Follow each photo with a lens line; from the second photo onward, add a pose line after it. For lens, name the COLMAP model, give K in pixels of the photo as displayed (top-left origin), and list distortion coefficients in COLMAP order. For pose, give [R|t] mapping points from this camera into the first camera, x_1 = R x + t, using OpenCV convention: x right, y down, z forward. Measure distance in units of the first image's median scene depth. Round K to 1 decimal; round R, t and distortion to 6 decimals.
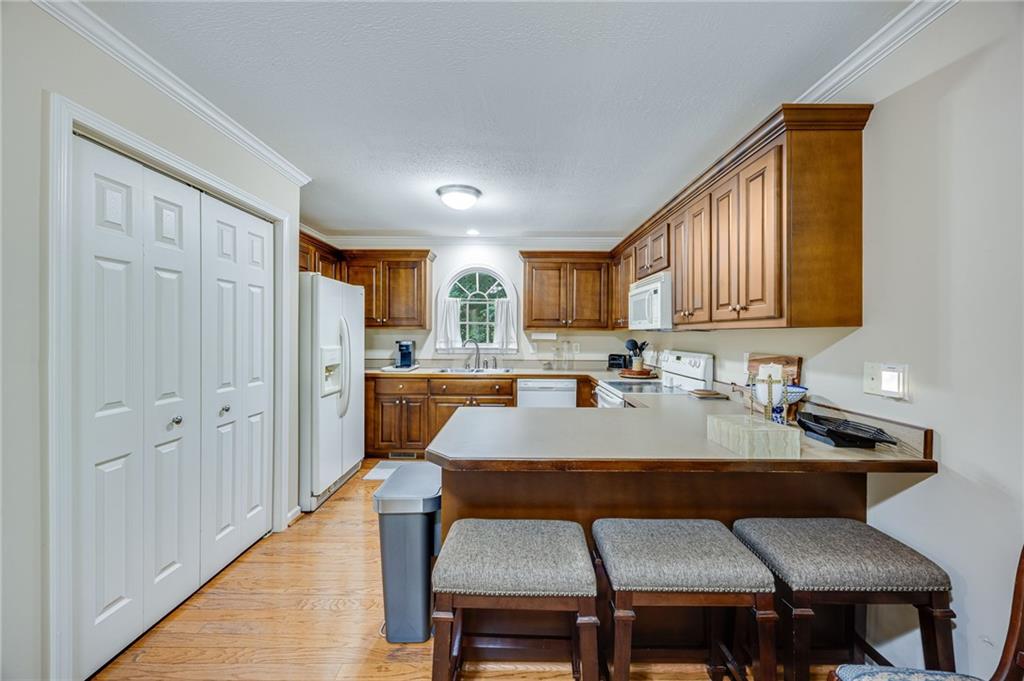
lens RADIAL K [[394.5, 0, 509.3], [0, 394.5, 333.3], [0, 0, 1]] dist [-0.001318, 0.000304]
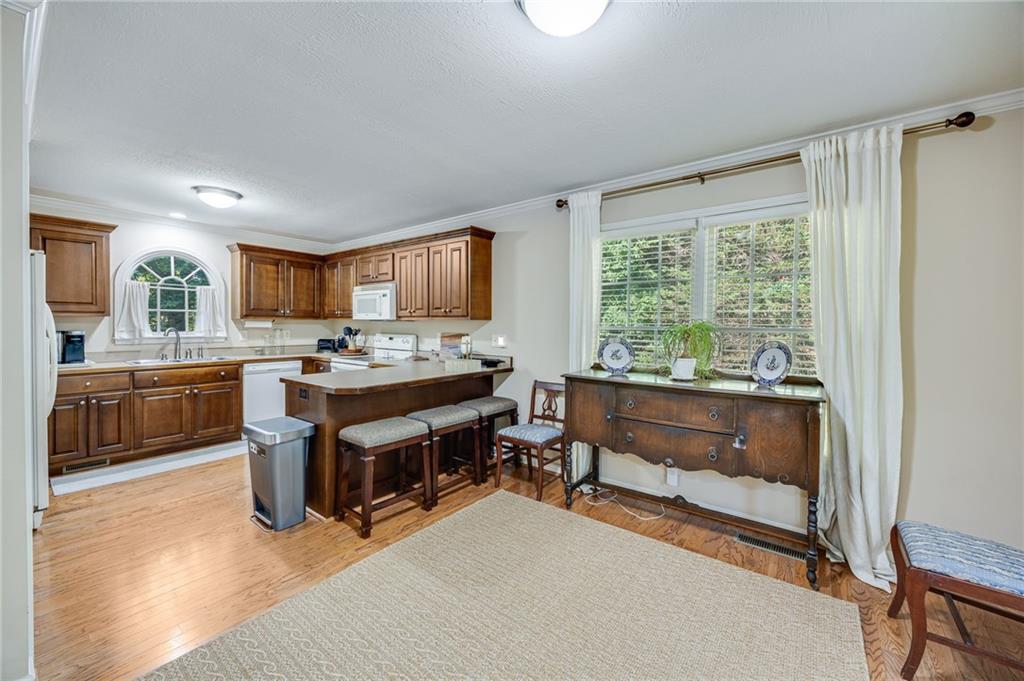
lens RADIAL K [[394.5, 0, 515.5], [0, 394.5, 330.3], [0, 0, 1]] dist [-0.001318, 0.000304]
pose [[0.610115, -0.013935, 0.792190, -0.378710], [-0.004236, 0.999774, 0.020849, -0.002463], [-0.792301, -0.016076, 0.609918, -0.244940]]
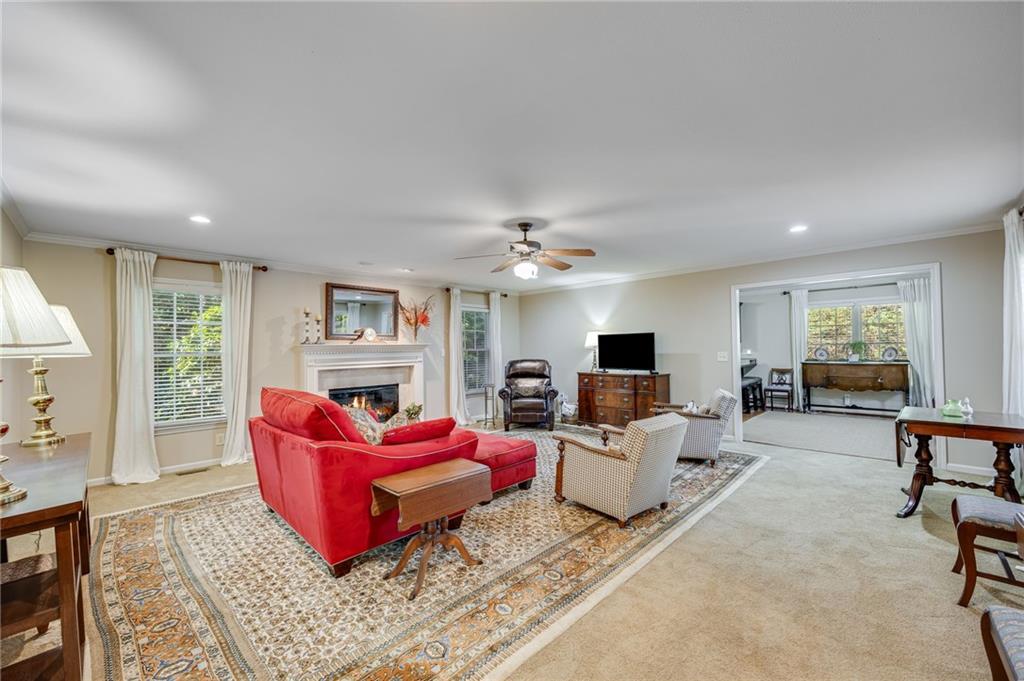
lens RADIAL K [[412.9, 0, 514.7], [0, 412.9, 341.3], [0, 0, 1]] dist [0.004052, 0.000117]
pose [[0.699852, 0.001764, 0.714285, -2.078247], [0.013057, 0.999798, -0.015262, 0.004902], [-0.714168, 0.020008, 0.699688, -0.285875]]
